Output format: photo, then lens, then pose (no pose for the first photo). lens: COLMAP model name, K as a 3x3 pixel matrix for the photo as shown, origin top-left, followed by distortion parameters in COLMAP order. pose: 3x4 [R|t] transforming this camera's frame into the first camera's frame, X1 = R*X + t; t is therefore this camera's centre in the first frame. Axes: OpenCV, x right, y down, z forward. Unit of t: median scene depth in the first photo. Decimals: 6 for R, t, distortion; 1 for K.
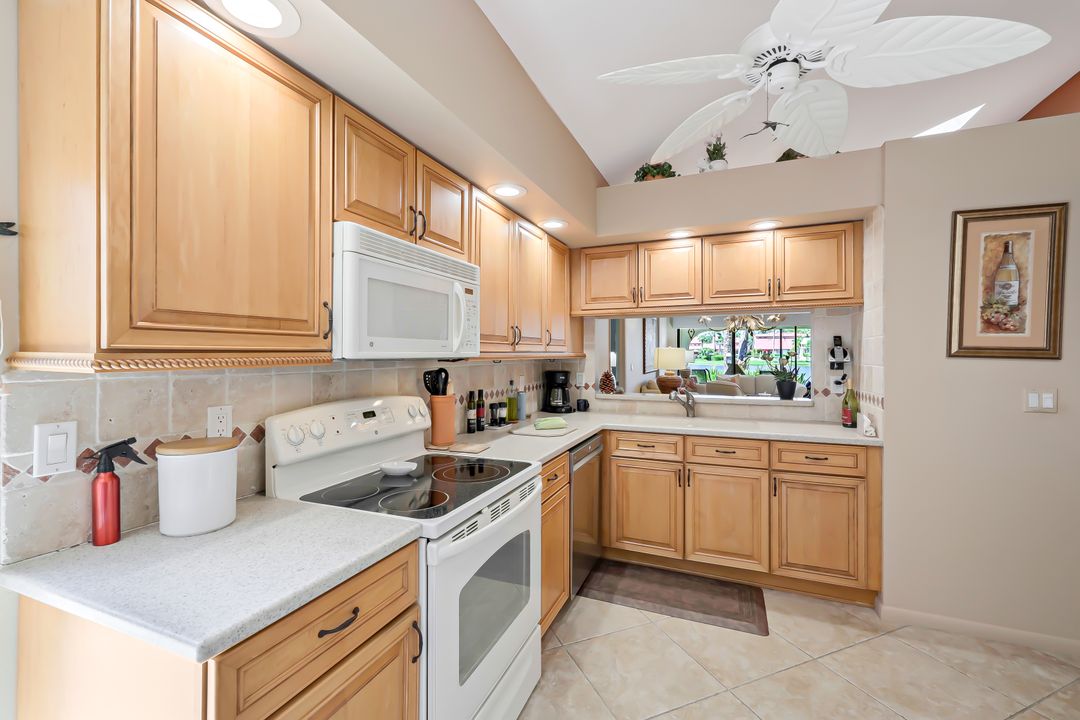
lens RADIAL K [[451.3, 0, 541.5], [0, 451.3, 356.0], [0, 0, 1]] dist [-0.003937, 0.001700]
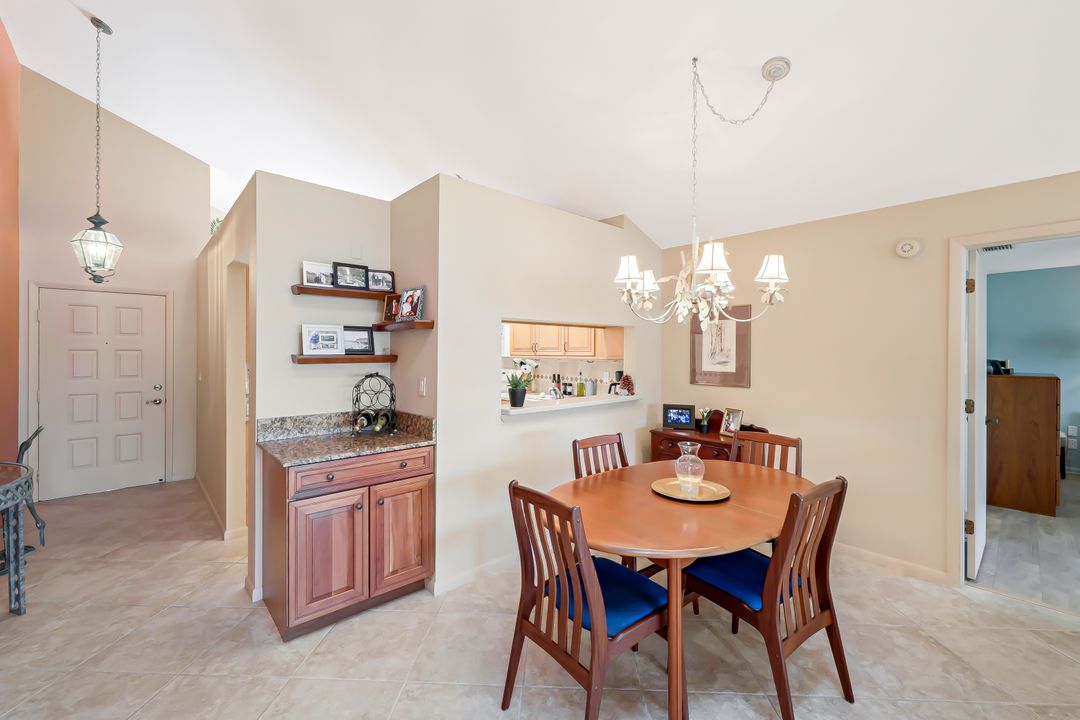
lens RADIAL K [[451.3, 0, 531.1], [0, 451.3, 346.9], [0, 0, 1]] dist [-0.003937, 0.001700]
pose [[-0.431627, -0.005714, -0.902034, 1.769171], [-0.005256, 0.999979, -0.003820, -0.038908], [0.902037, 0.003092, -0.431648, 1.805246]]
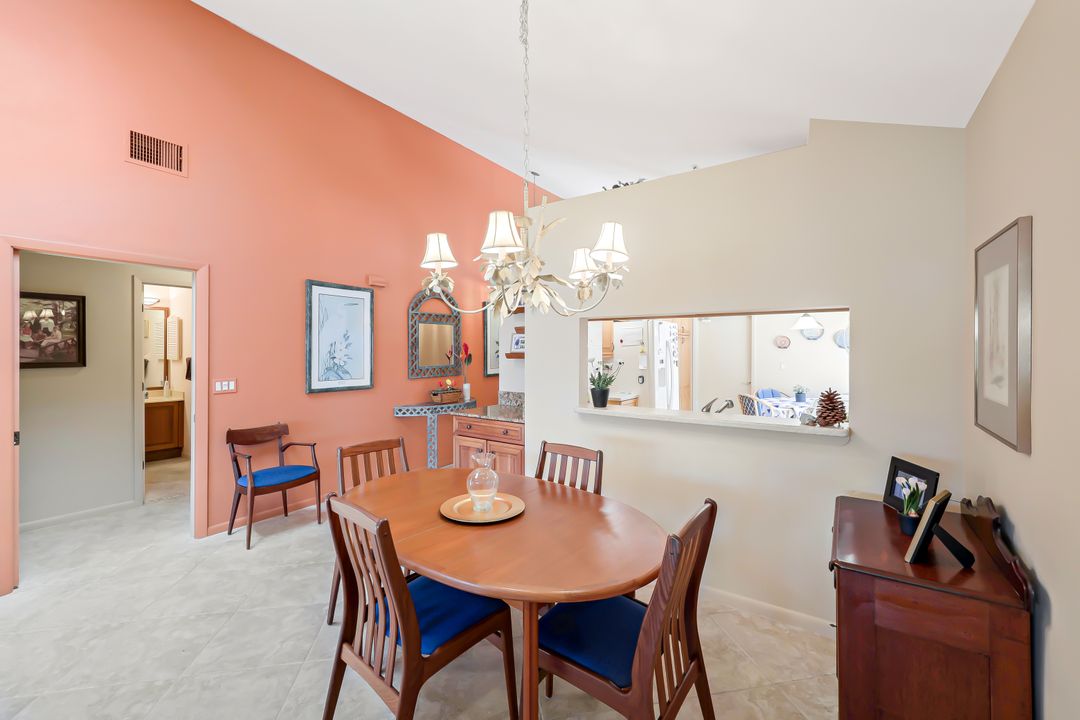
lens RADIAL K [[451.3, 0, 534.6], [0, 451.3, 352.1], [0, 0, 1]] dist [-0.003937, 0.001700]
pose [[-0.970847, 0.001374, 0.239695, 0.560016], [0.003614, 0.999954, 0.008906, -0.036473], [-0.239672, 0.009513, -0.970807, 2.433996]]
